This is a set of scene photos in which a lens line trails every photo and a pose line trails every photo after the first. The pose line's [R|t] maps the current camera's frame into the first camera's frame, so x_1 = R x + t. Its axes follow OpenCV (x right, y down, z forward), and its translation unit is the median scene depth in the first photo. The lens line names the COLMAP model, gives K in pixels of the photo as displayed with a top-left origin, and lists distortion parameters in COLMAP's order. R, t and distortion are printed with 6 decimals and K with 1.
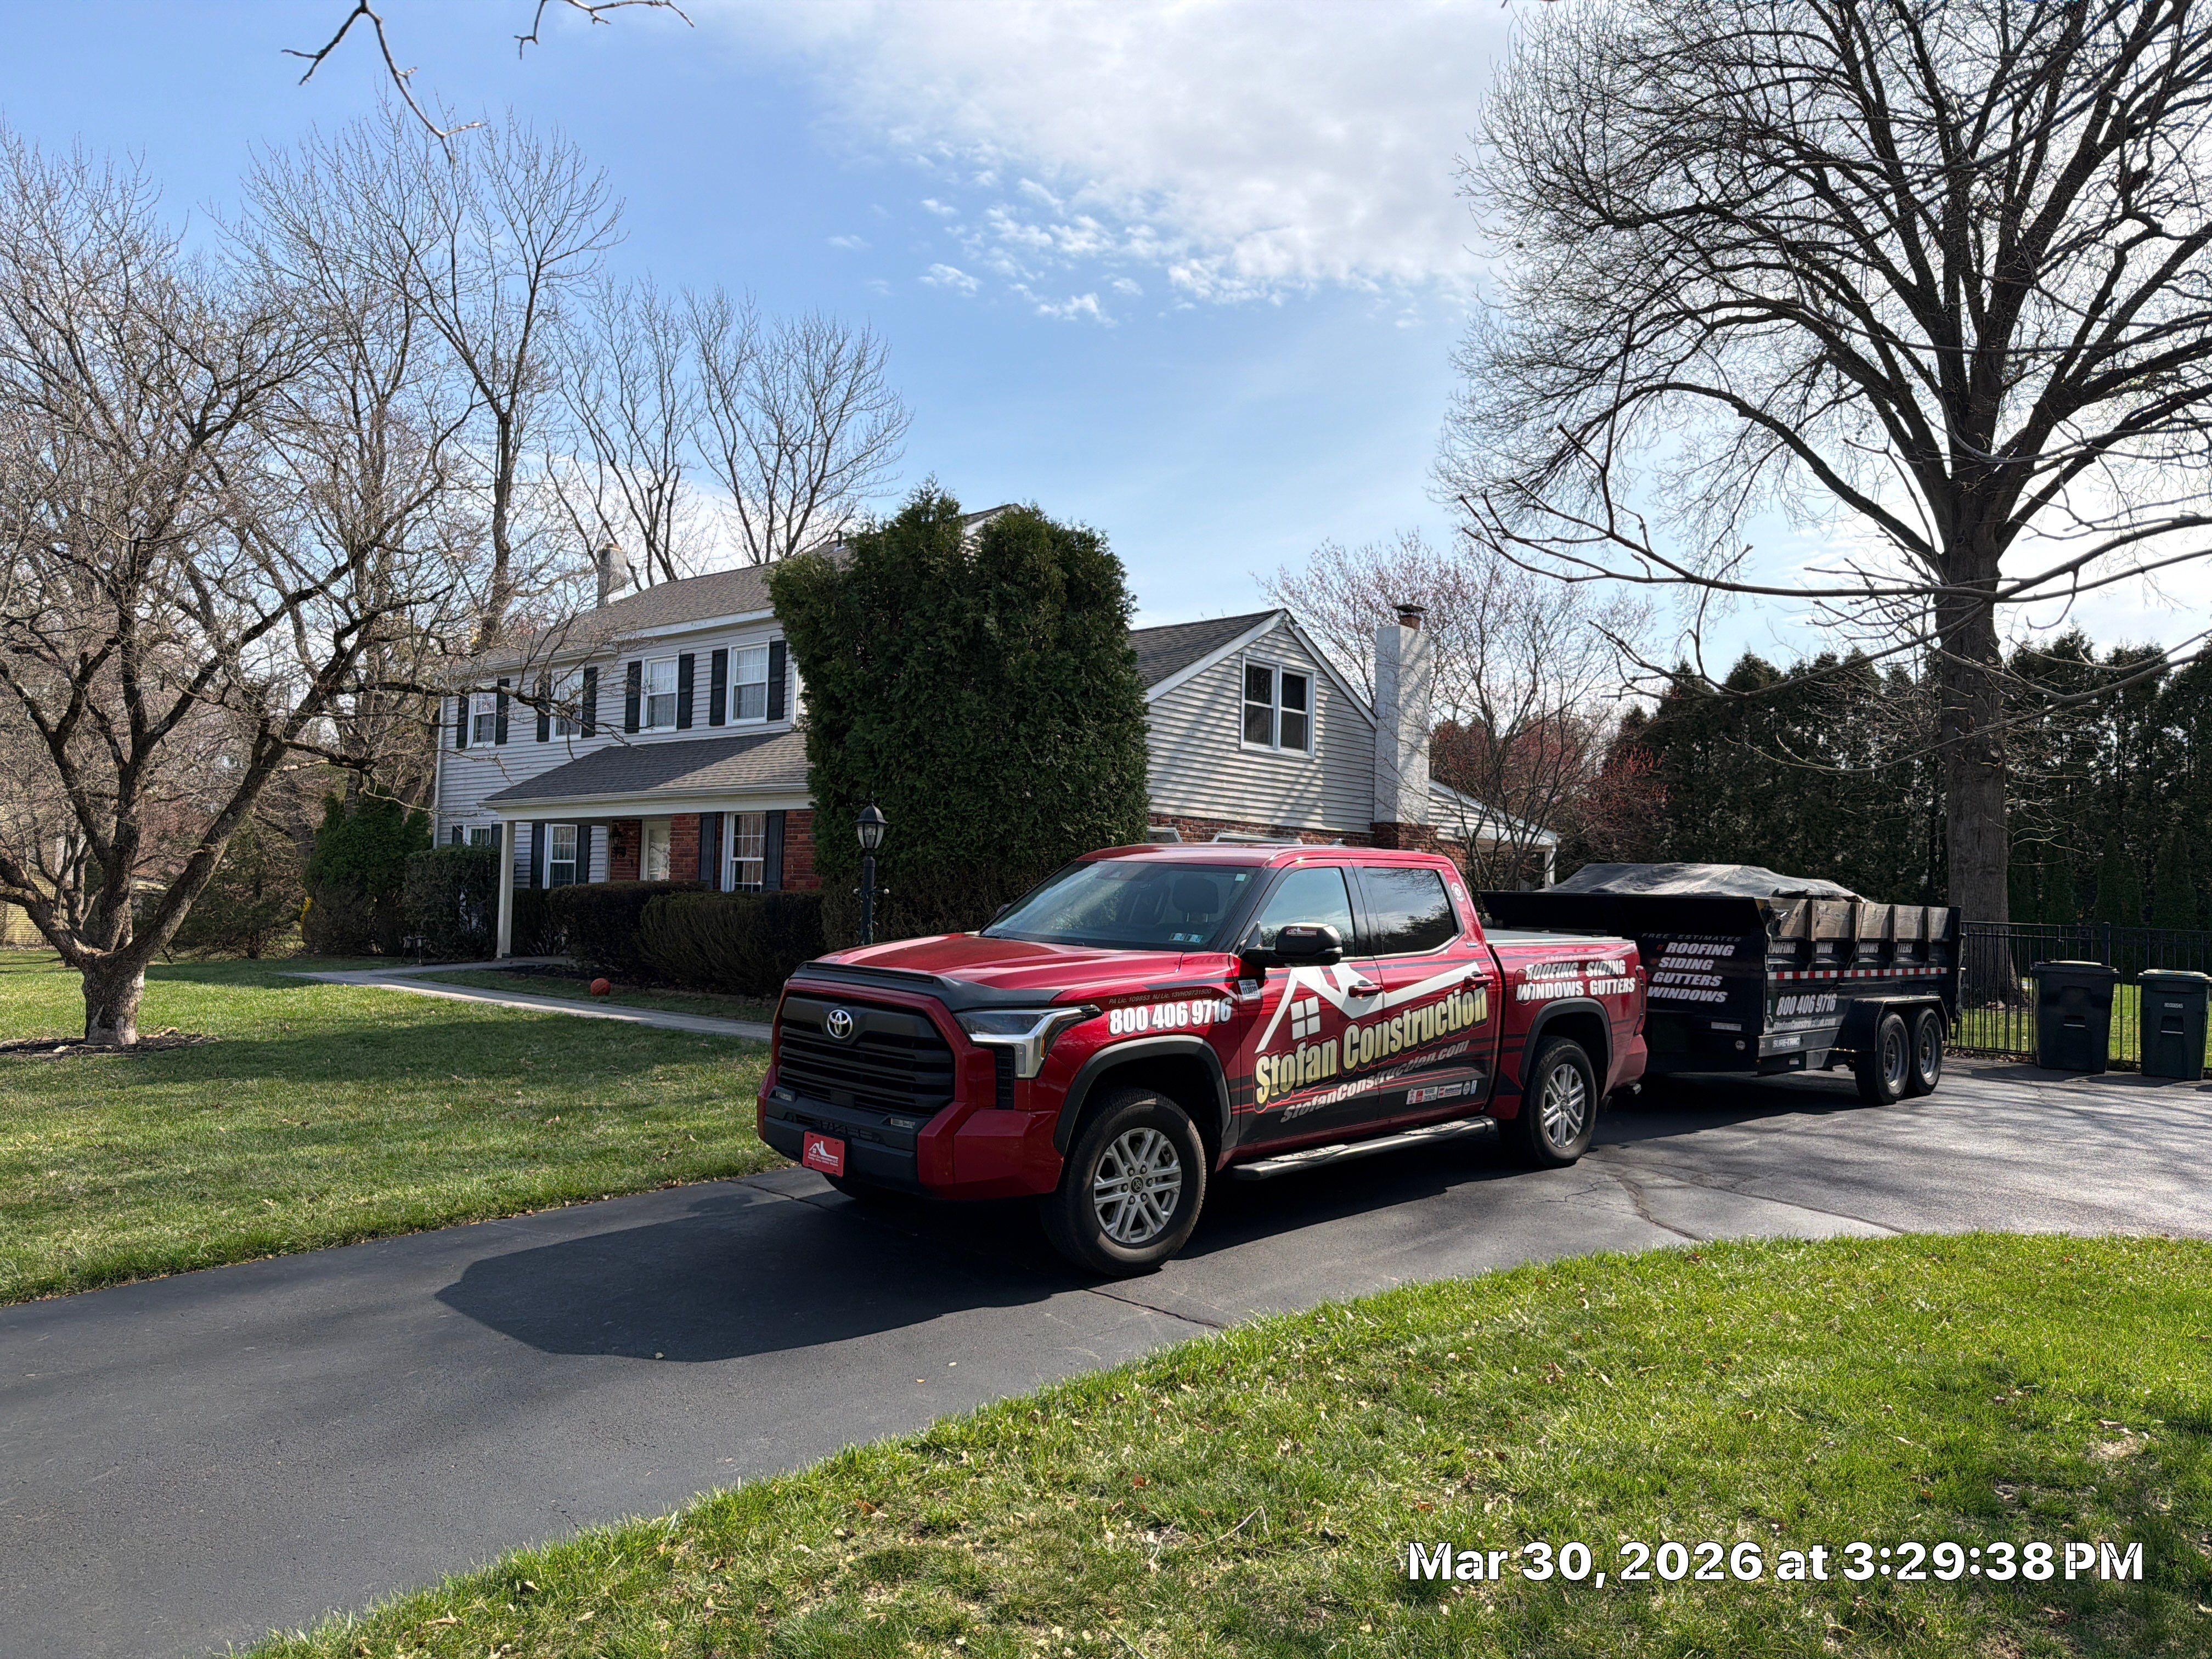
lens RADIAL K [[1557.7, 0, 1106.0], [0, 1557.7, 829.5], [0, 0, 1]] dist [0.077358, -0.094735]
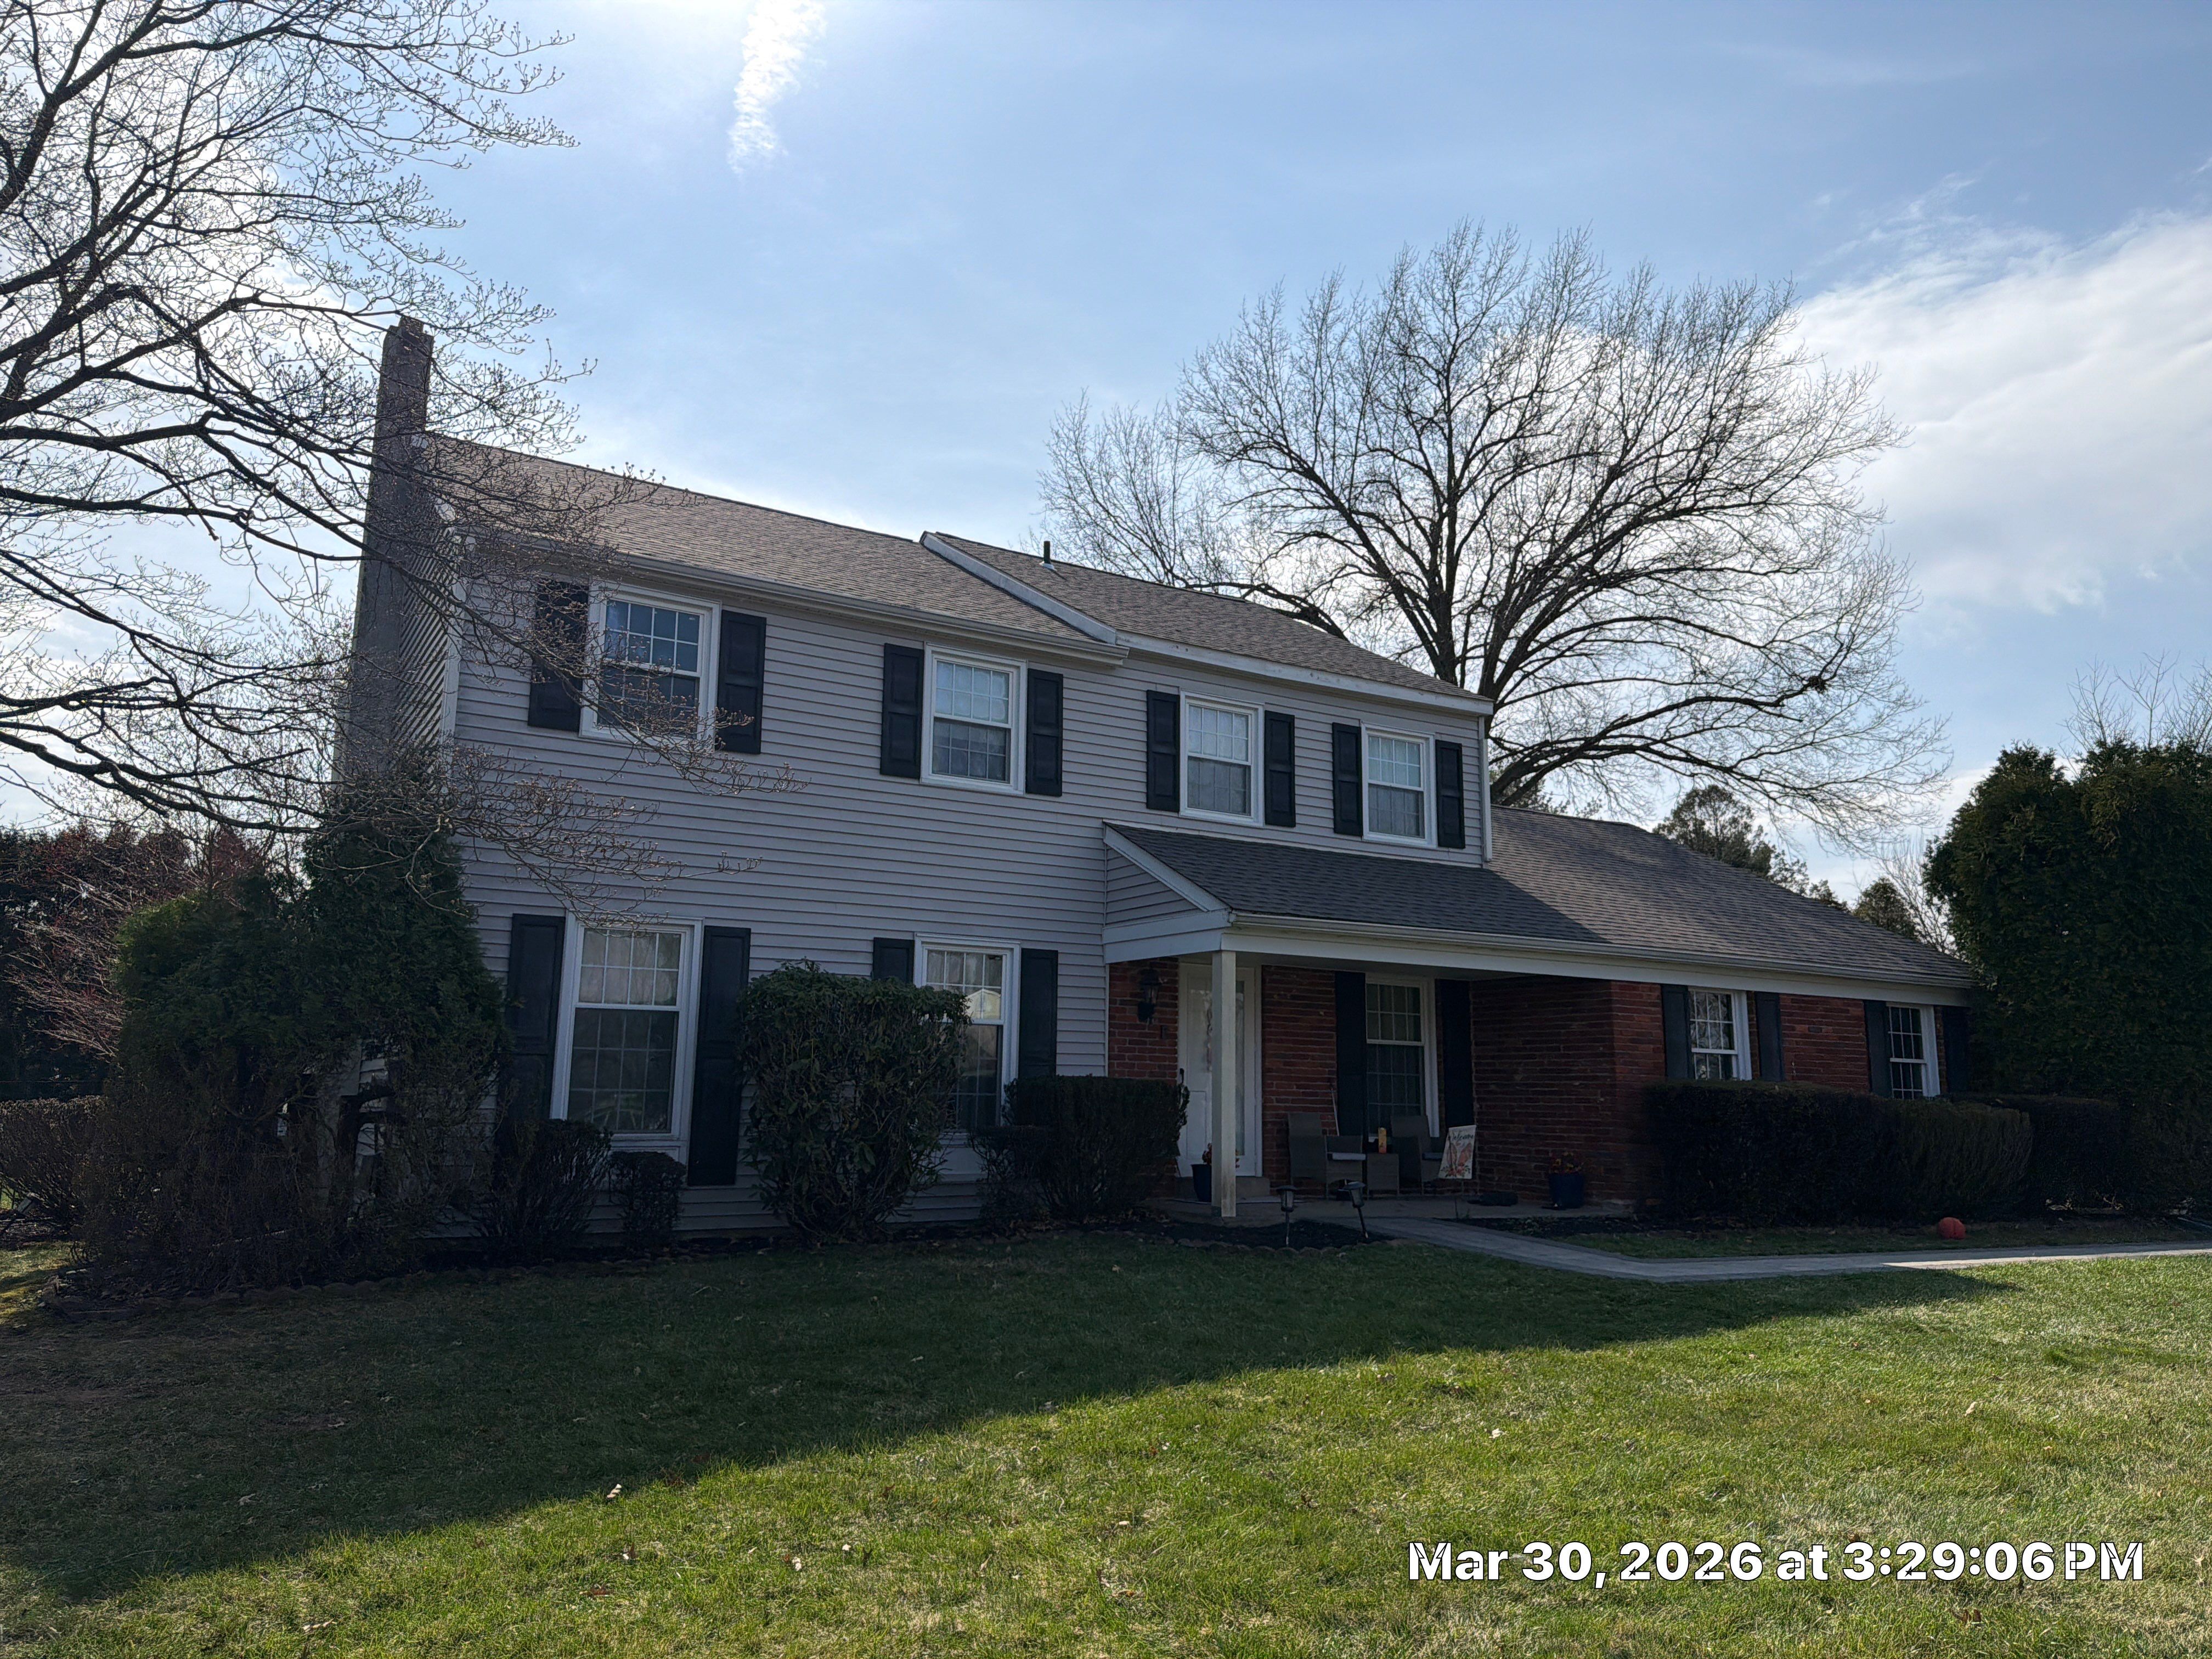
lens RADIAL K [[1597.7, 0, 1136.0], [0, 1597.7, 835.0], [0, 0, 1]] dist [0.166928, -0.321722]
pose [[0.299435, 0.155326, 0.941389, -0.912249], [-0.045494, 0.987862, -0.148523, 0.039479], [-0.953031, 0.001645, 0.302867, 0.867283]]
